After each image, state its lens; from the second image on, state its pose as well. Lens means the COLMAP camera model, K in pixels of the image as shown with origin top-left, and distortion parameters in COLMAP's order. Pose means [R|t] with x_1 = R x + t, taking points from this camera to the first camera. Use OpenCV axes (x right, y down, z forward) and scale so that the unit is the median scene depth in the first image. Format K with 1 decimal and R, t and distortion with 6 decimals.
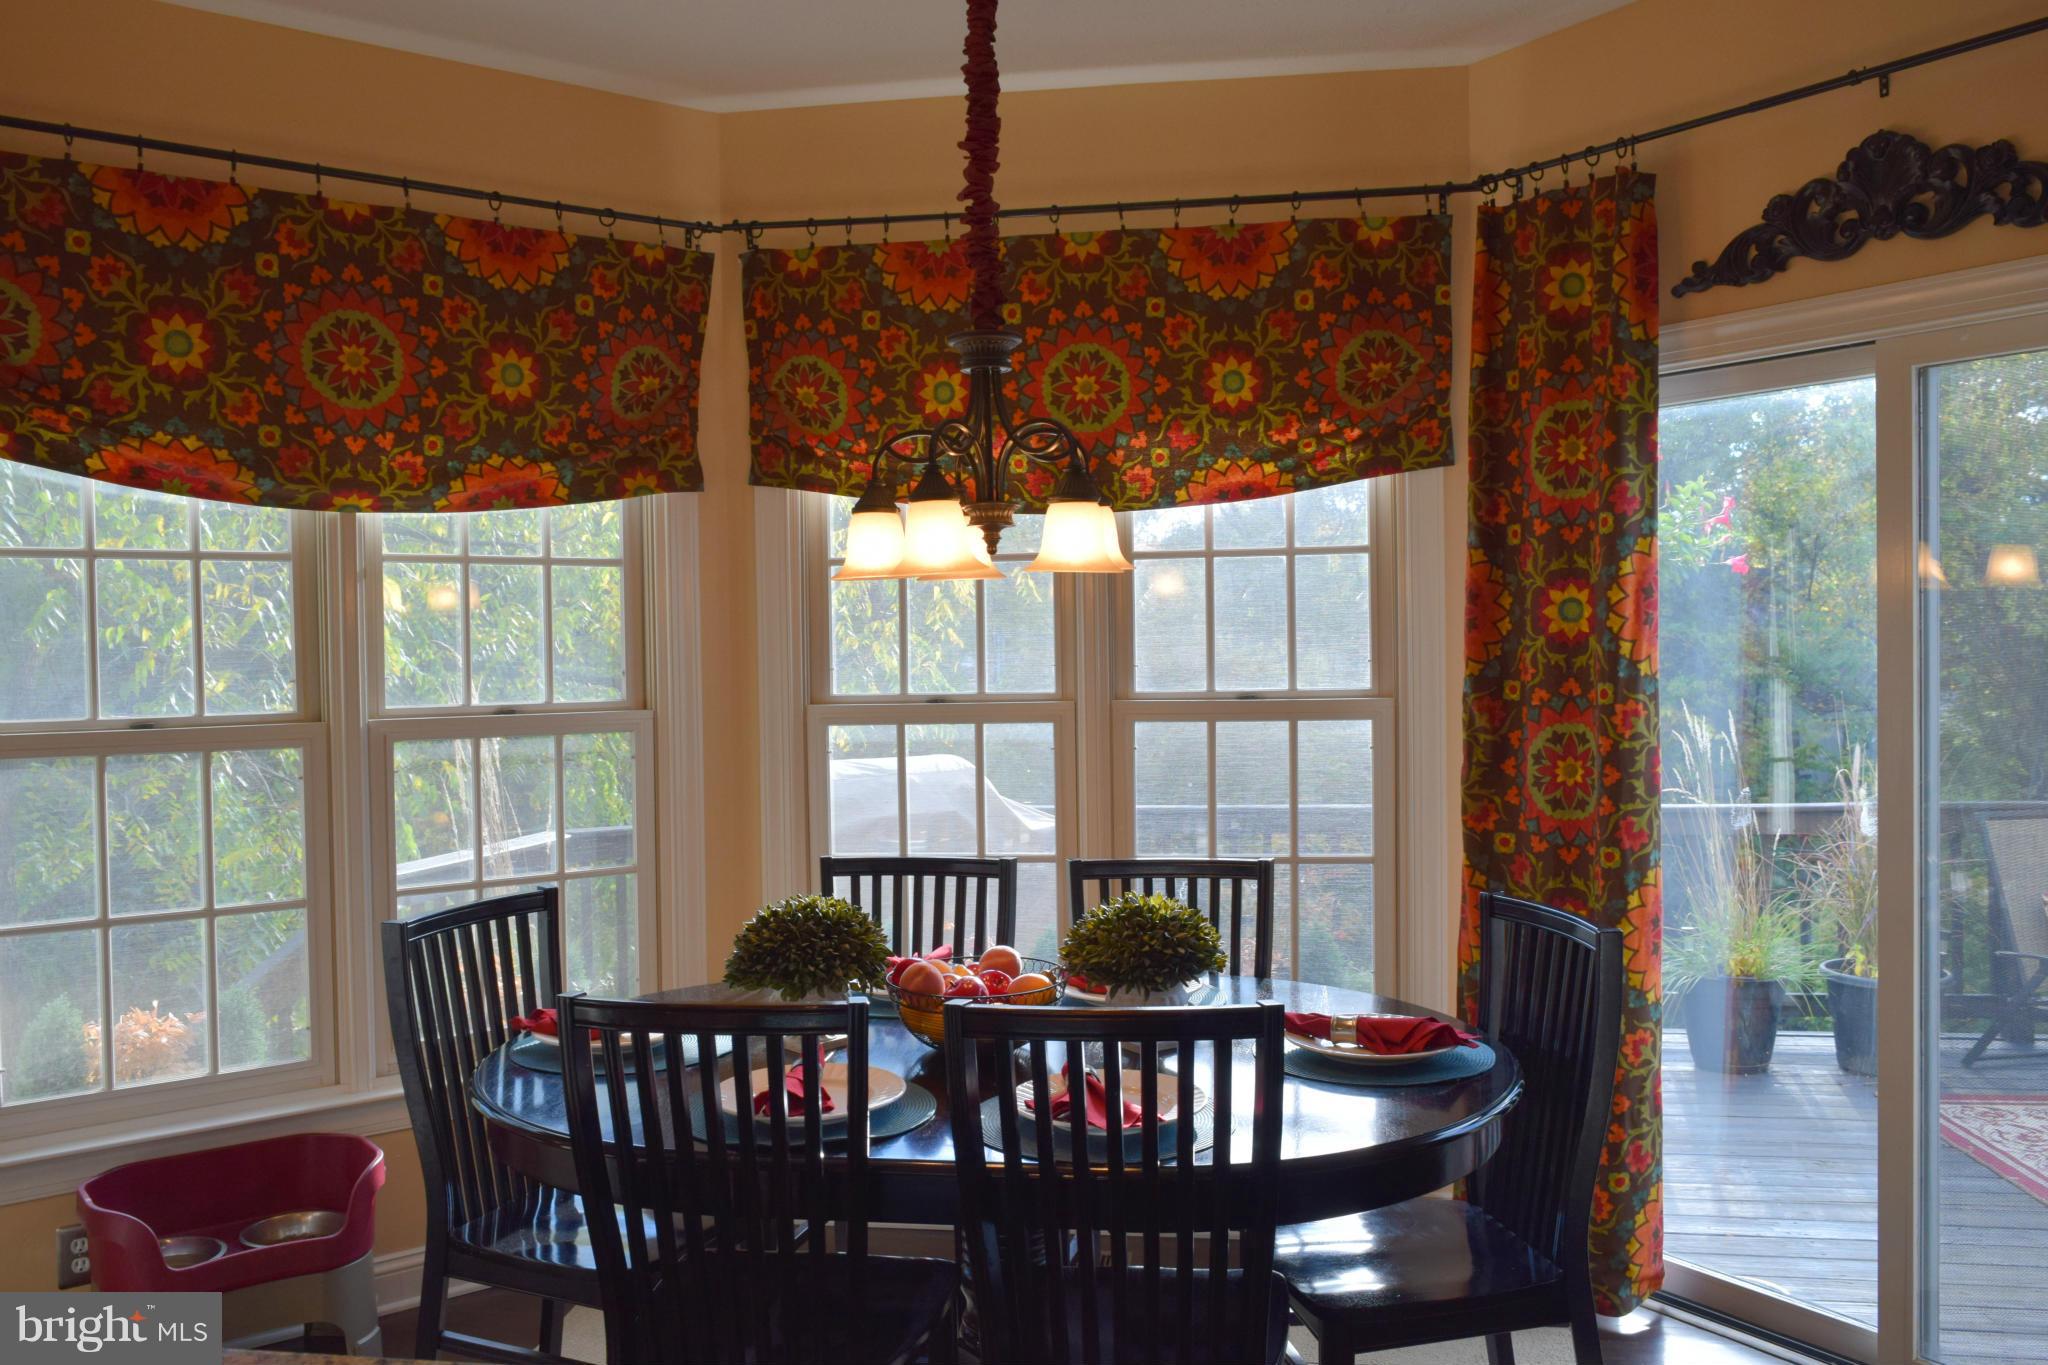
lens RADIAL K [[1637.0, 0, 1024.0], [0, 1637.0, 682.5], [0, 0, 1]] dist [-0.009008, -0.010032]
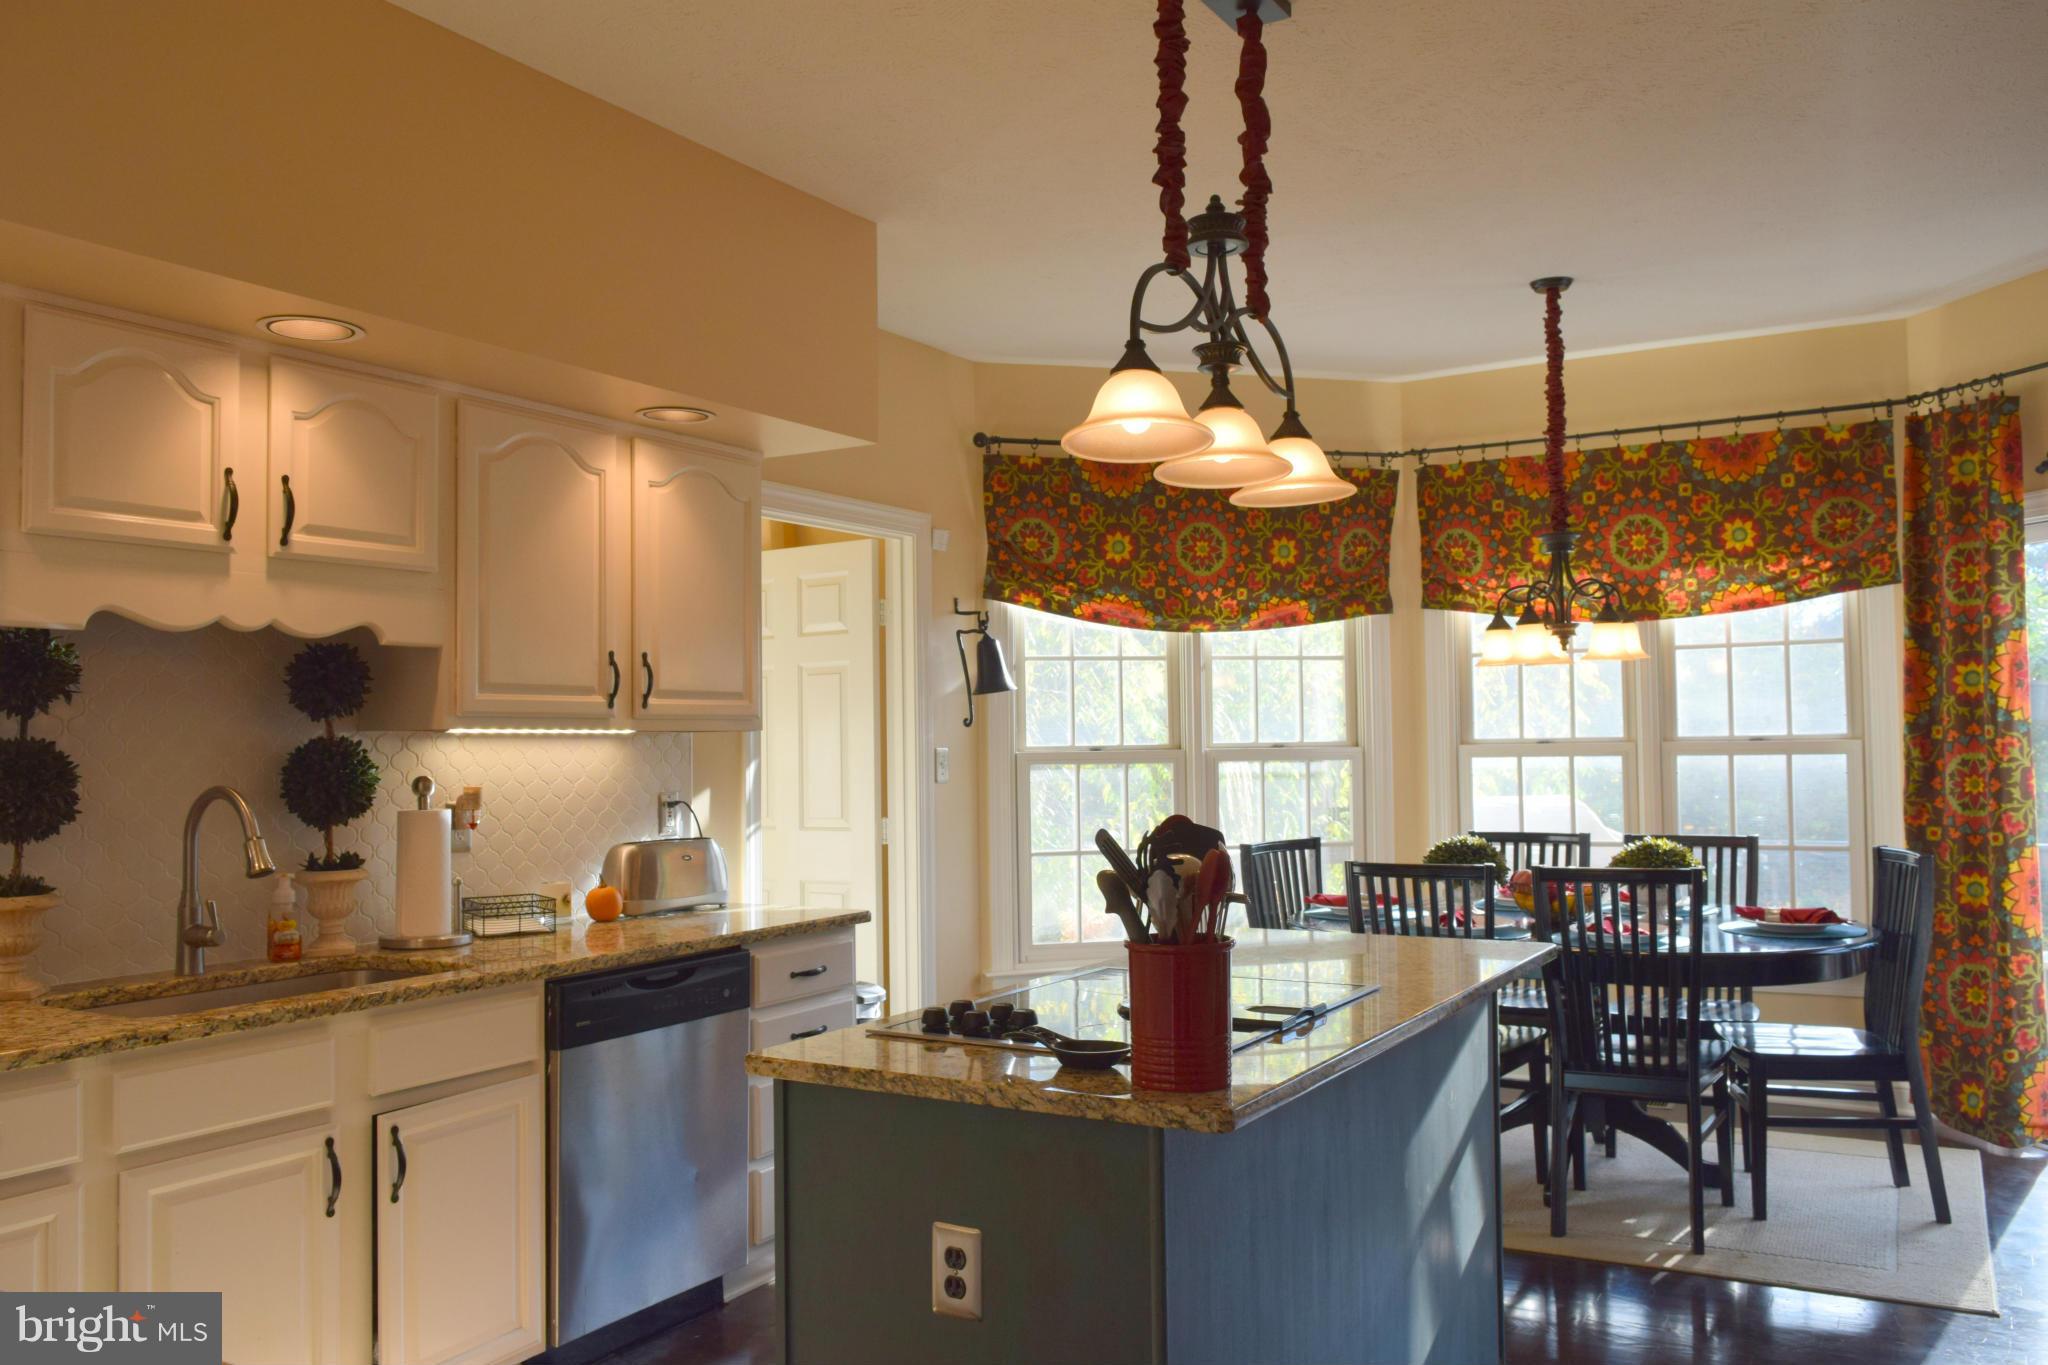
lens RADIAL K [[1637.0, 0, 1024.0], [0, 1637.0, 682.5], [0, 0, 1]] dist [-0.009008, -0.010032]
pose [[0.926741, -0.011803, -0.375516, 0.082509], [-0.008602, 0.998578, -0.052615, 0.045080], [0.375603, 0.051991, 0.925321, -0.707770]]
